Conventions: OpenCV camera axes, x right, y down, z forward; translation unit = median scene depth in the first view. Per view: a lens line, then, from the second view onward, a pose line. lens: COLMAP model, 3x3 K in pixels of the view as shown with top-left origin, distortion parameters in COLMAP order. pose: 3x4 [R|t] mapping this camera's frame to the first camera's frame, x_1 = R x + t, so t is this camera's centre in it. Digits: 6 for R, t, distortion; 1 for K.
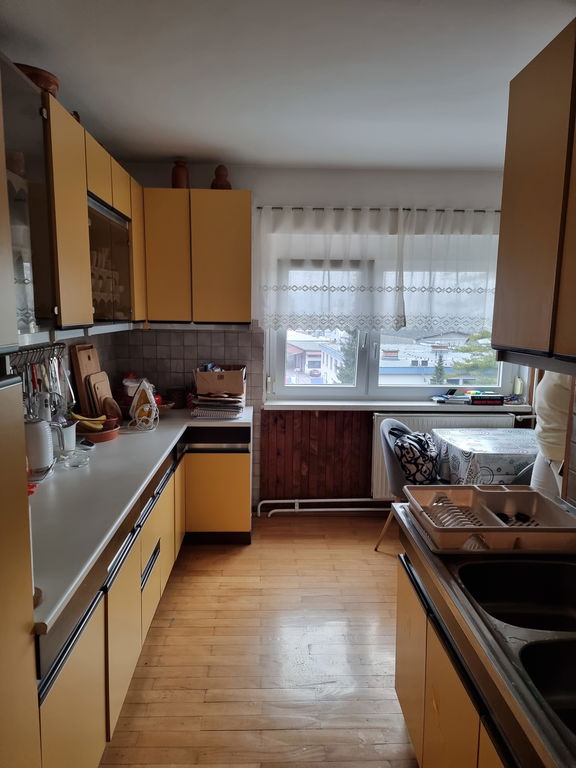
lens RADIAL K [[531.0, 0, 271.9], [0, 531.0, 394.6], [0, 0, 1]] dist [0.099029, -0.092037]
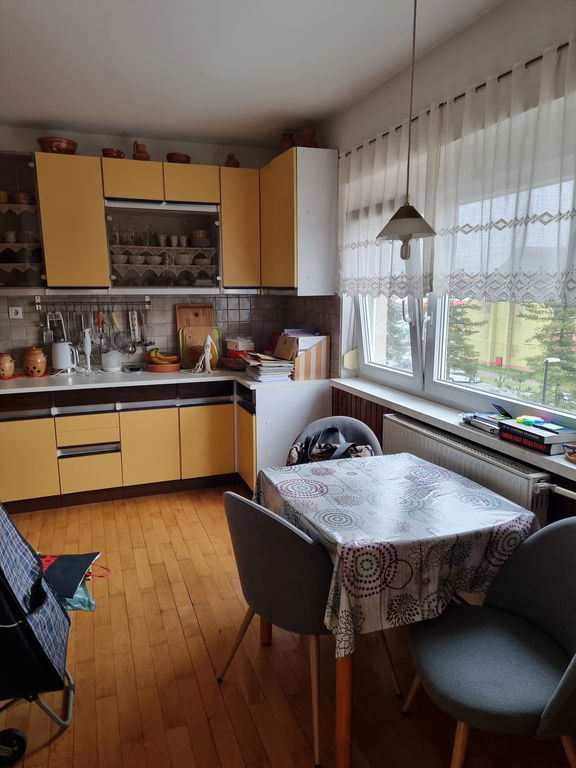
lens RADIAL K [[529.7, 0, 279.8], [0, 529.7, 394.4], [0, 0, 1]] dist [0.094990, -0.080647]
pose [[0.322943, 0.176790, -0.929760, 1.083466], [-0.135296, 0.980932, 0.139526, -0.094913], [0.936698, 0.080733, 0.340704, 0.828976]]
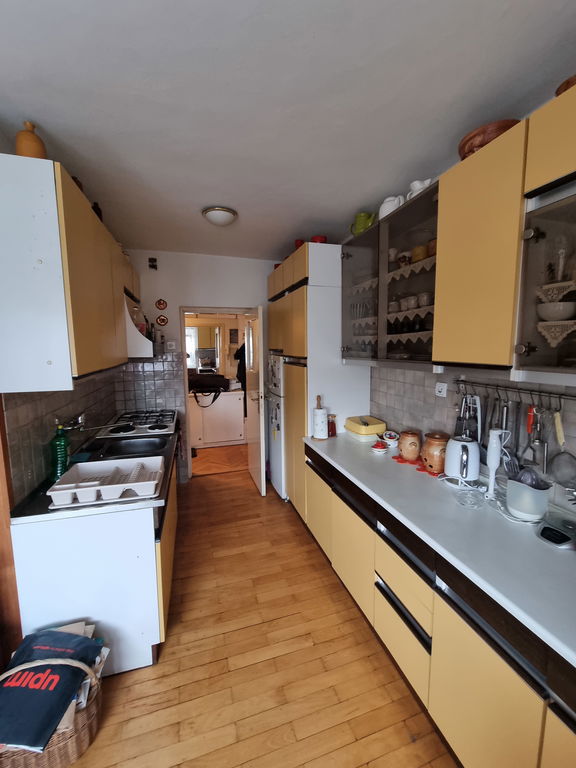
lens RADIAL K [[317.3, 0, 285.7], [0, 317.3, 383.0], [0, 0, 1]] dist [-0.004124, -0.000249]
pose [[-0.960651, 0.035888, -0.275428, 0.099227], [-0.038157, 0.965165, 0.258846, -0.185621], [0.275123, 0.259170, -0.925818, 1.159936]]
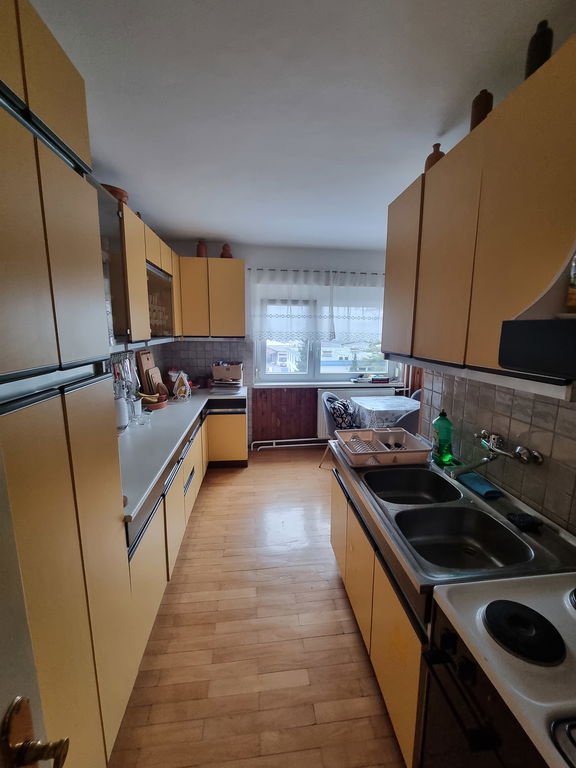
lens RADIAL K [[317.3, 0, 285.7], [0, 317.3, 383.0], [0, 0, 1]] dist [-0.004124, -0.000249]
pose [[0.995998, -0.016494, 0.087844, -0.003040], [0.015029, 0.999737, 0.017314, -0.004620], [-0.088106, -0.015924, 0.995984, -0.017356]]
